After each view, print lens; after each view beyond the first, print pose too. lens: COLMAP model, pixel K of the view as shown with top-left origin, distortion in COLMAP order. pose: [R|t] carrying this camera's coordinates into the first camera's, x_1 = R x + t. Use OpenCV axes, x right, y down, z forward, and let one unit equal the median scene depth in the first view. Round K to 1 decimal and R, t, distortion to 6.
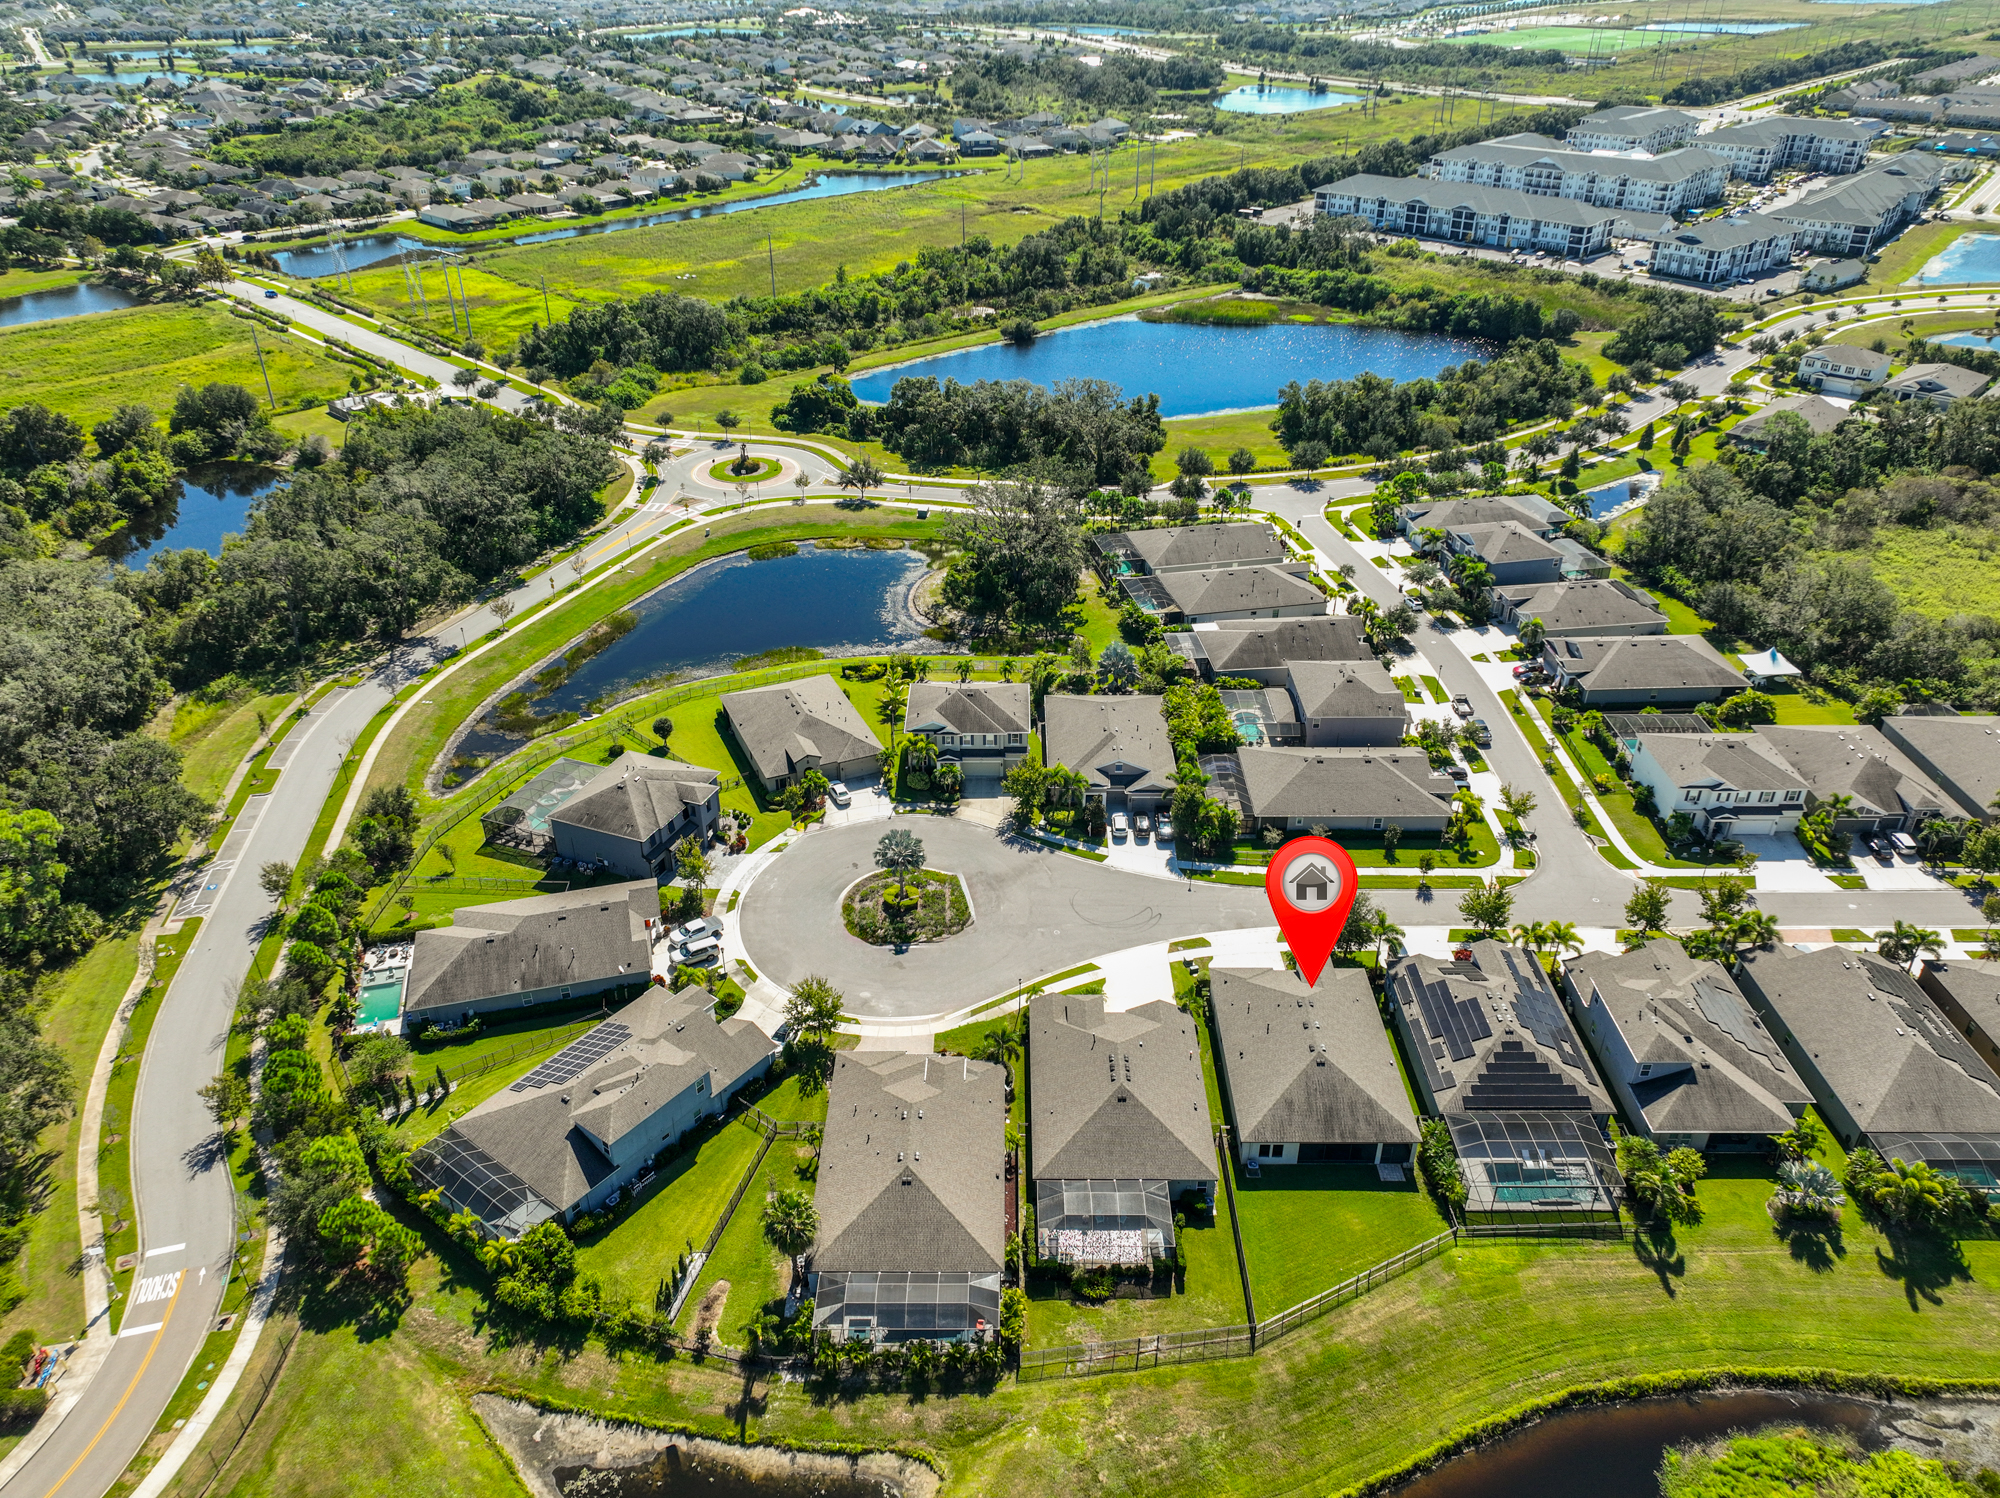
lens RADIAL K [[1394.7, 0, 1009.6], [0, 1394.7, 747.7], [0, 0, 1]] dist [0.006001, 0.005567]
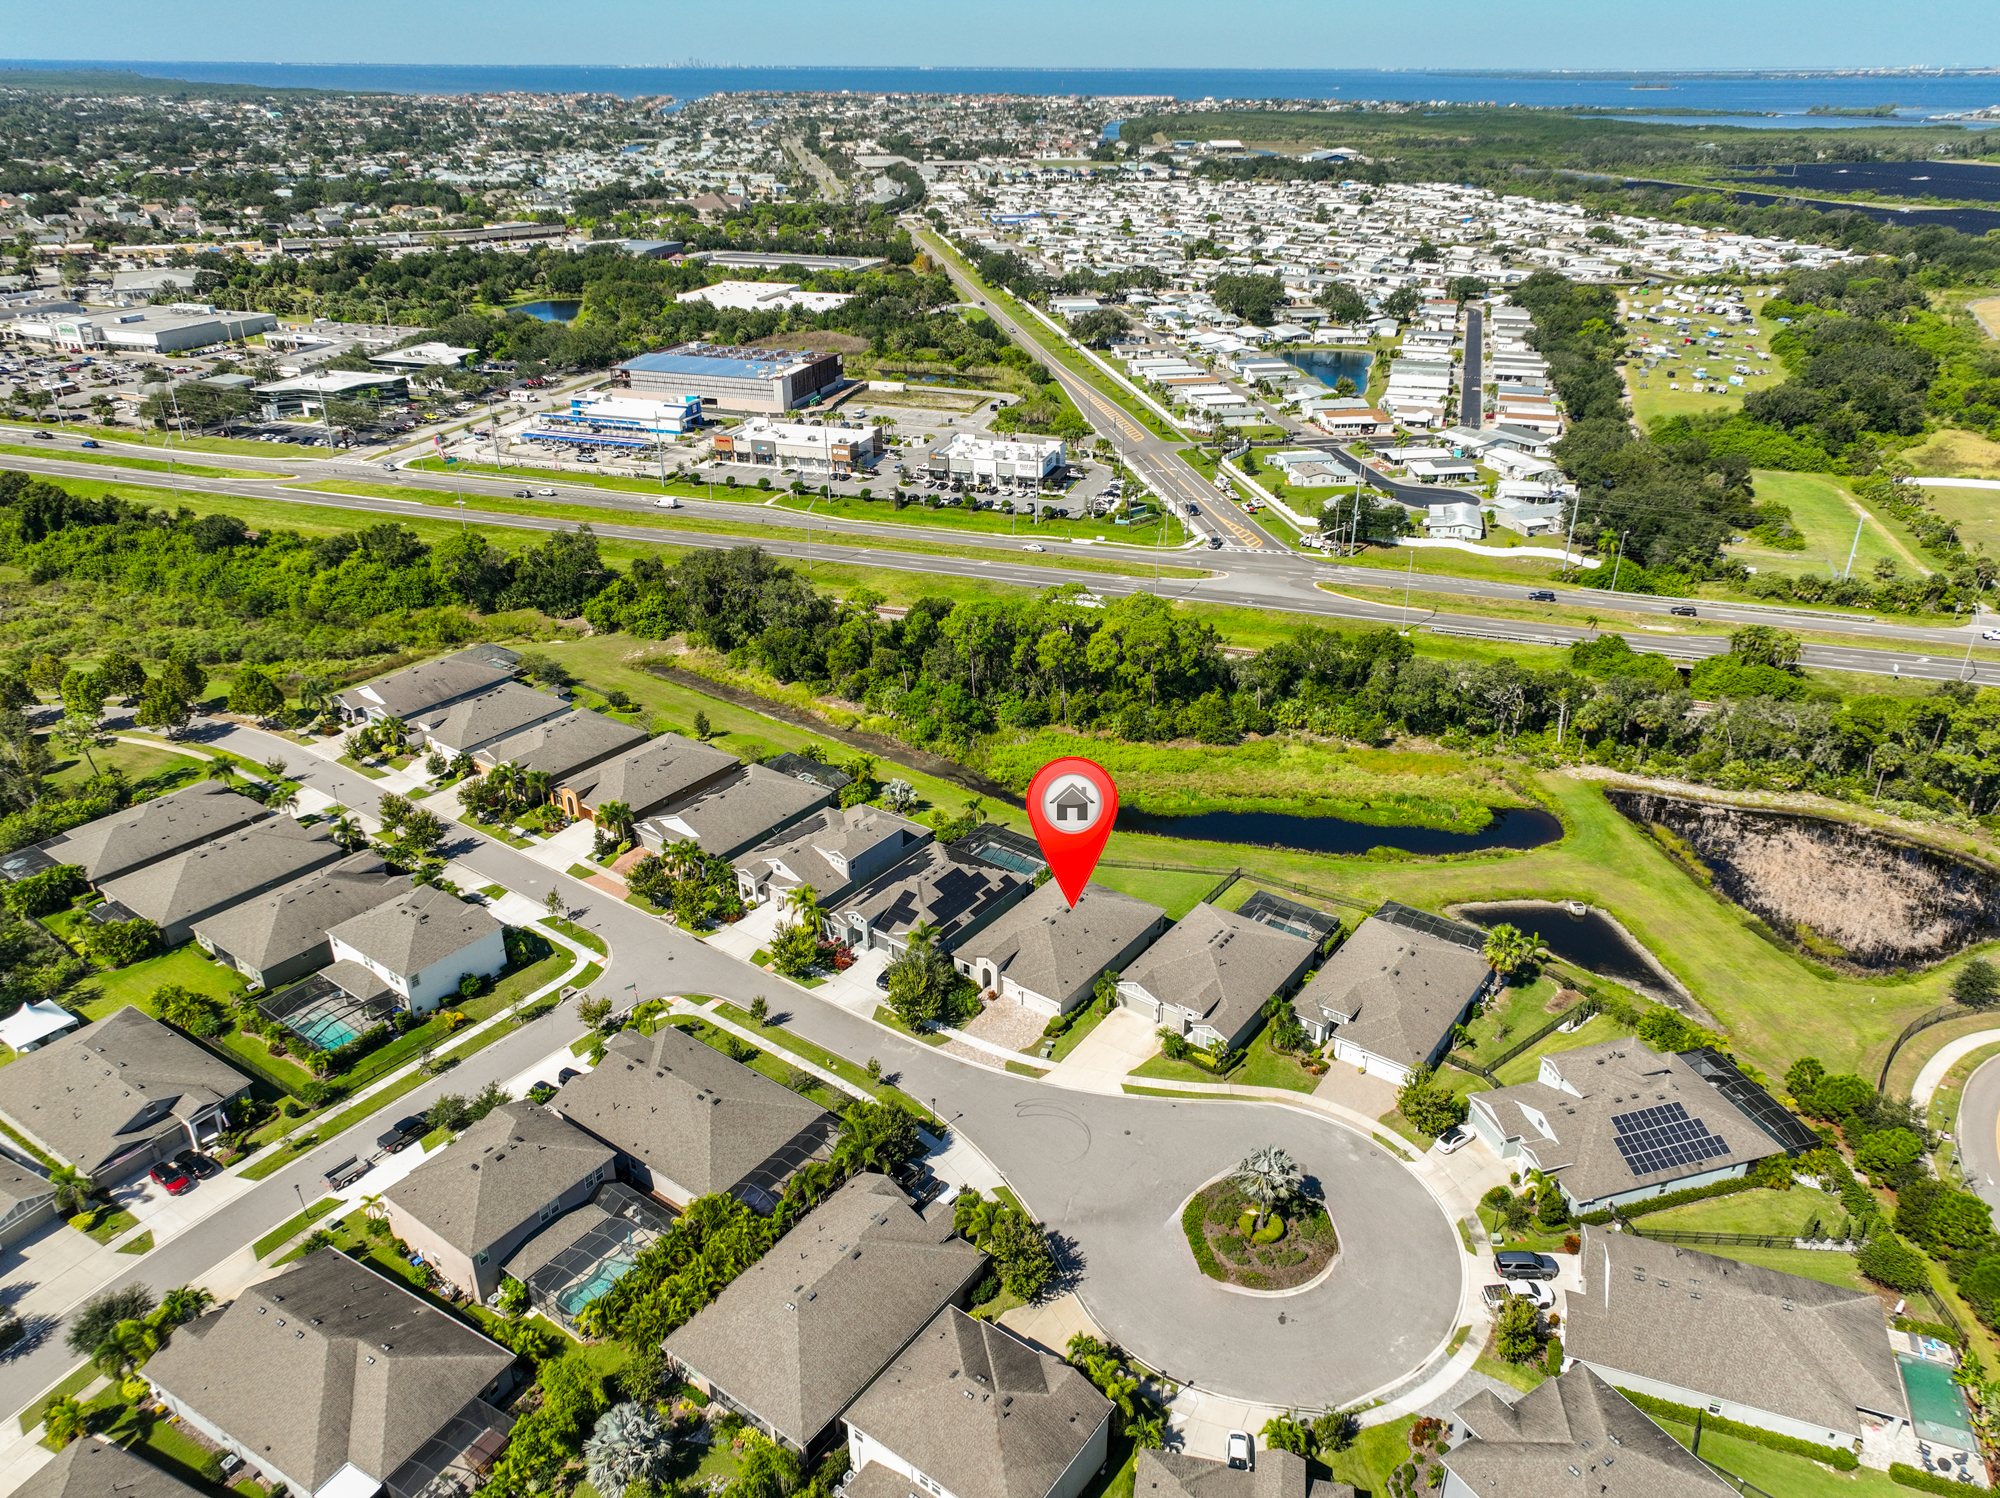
lens RADIAL K [[1394.7, 0, 1009.6], [0, 1394.7, 747.7], [0, 0, 1]] dist [0.006001, 0.005567]
pose [[-0.811663, -0.260730, 0.522708, -0.260176], [0.292143, 0.593699, 0.749782, -0.600121], [-0.505822, 0.761276, -0.405713, 0.986790]]
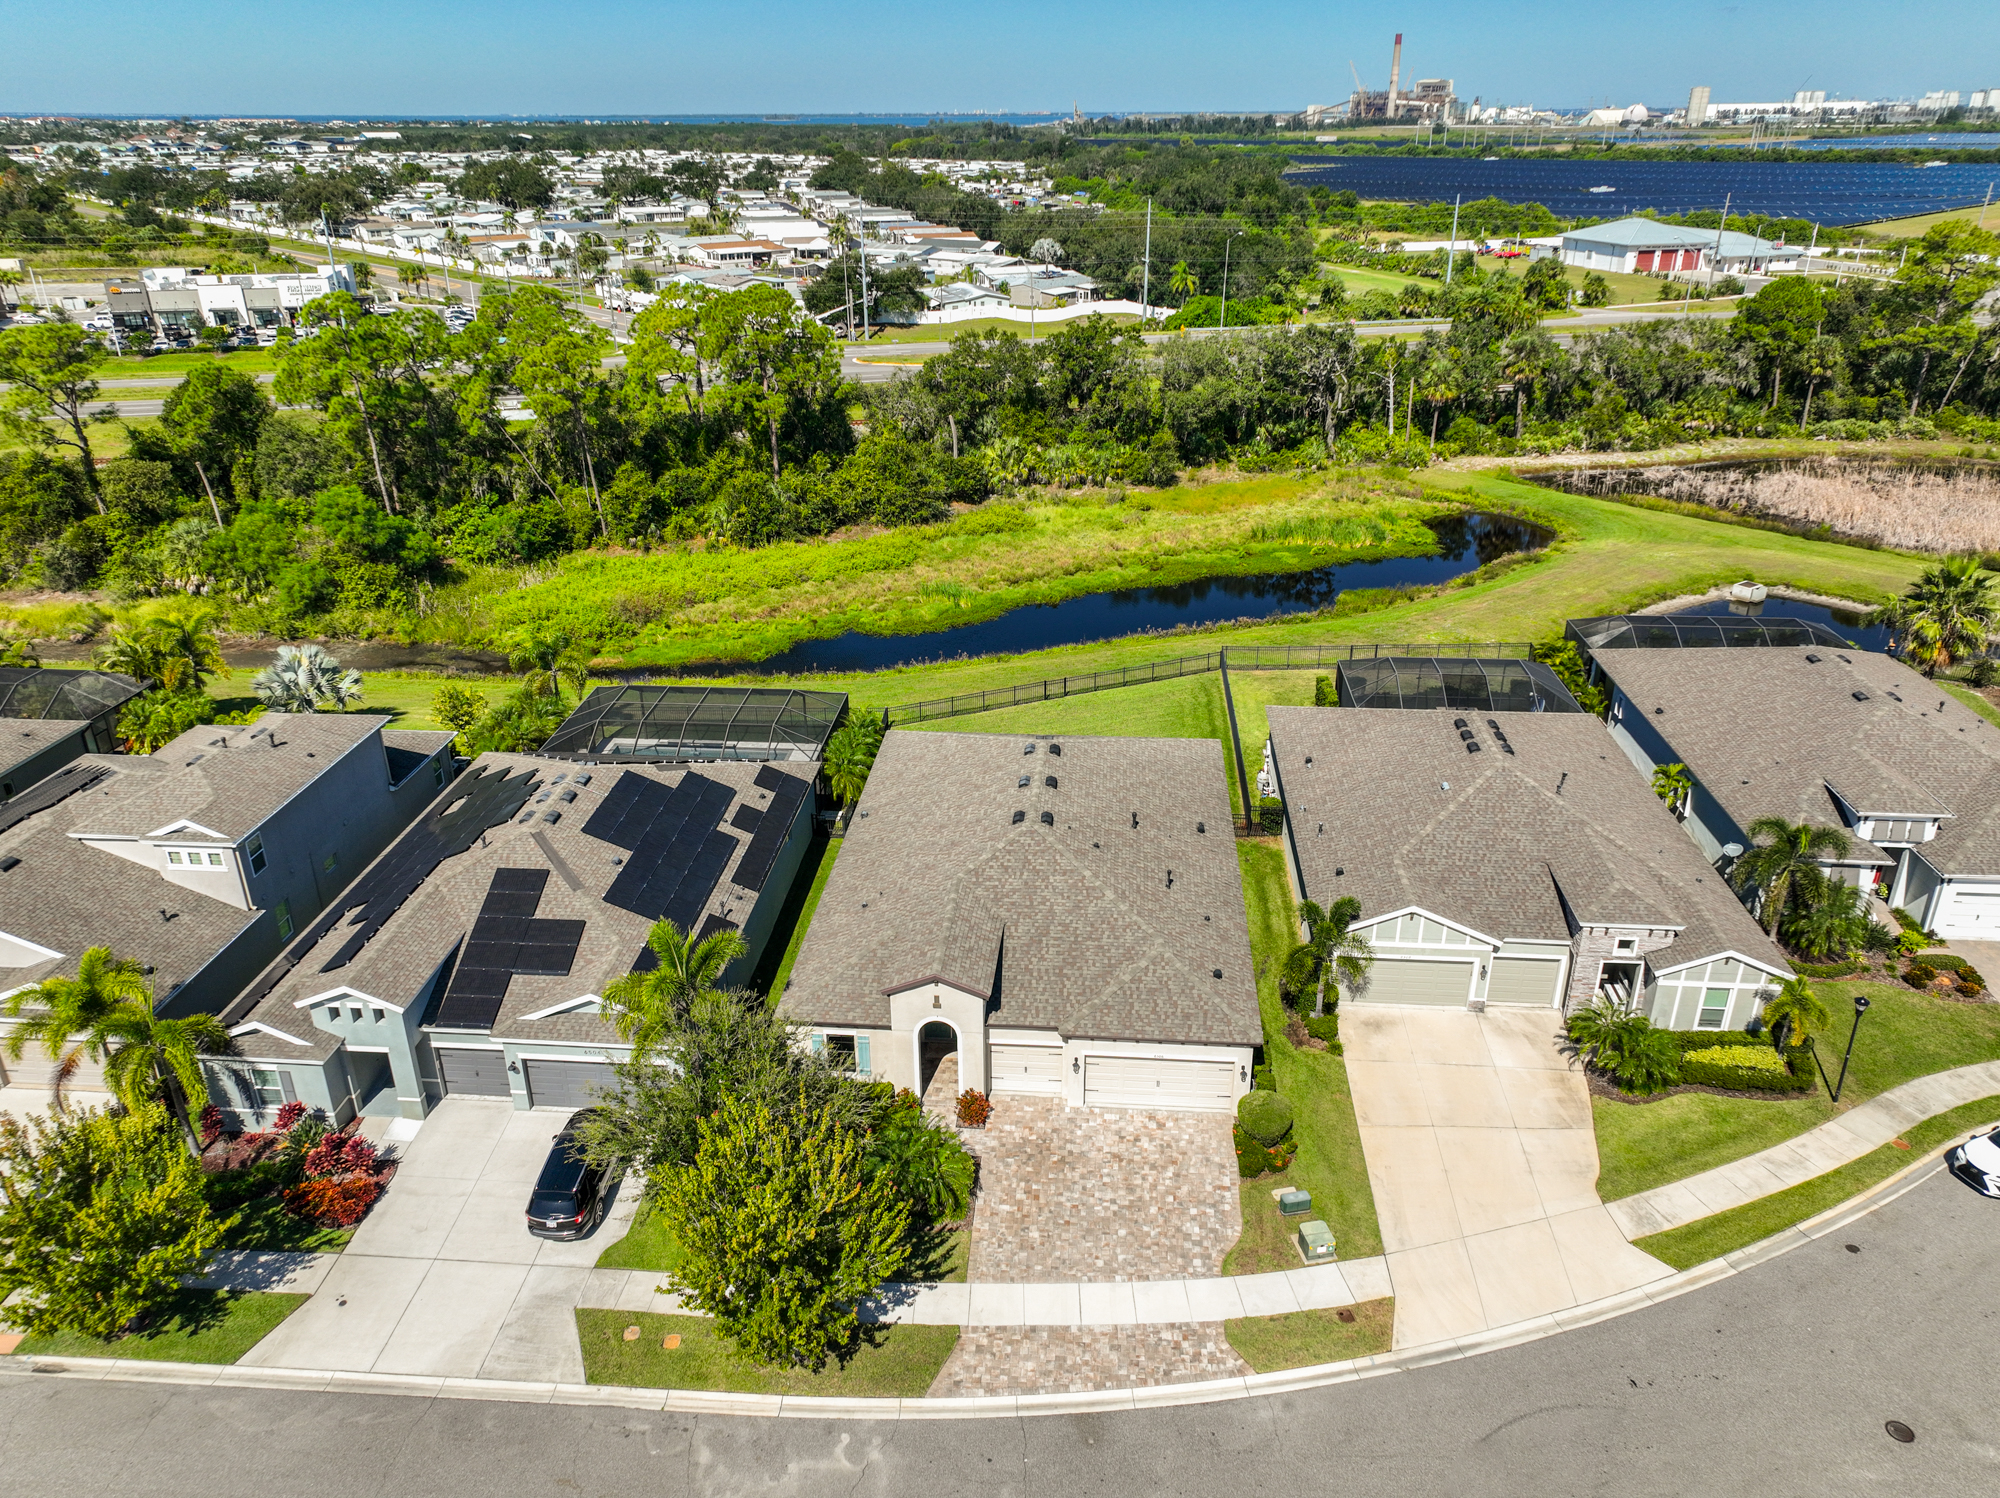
lens RADIAL K [[1394.7, 0, 1009.6], [0, 1394.7, 747.7], [0, 0, 1]] dist [0.006001, 0.005567]
pose [[-0.997282, -0.028096, 0.068115, 0.135547], [0.039579, 0.575491, 0.816850, -0.103366], [-0.062150, 0.817325, -0.572815, 0.847247]]
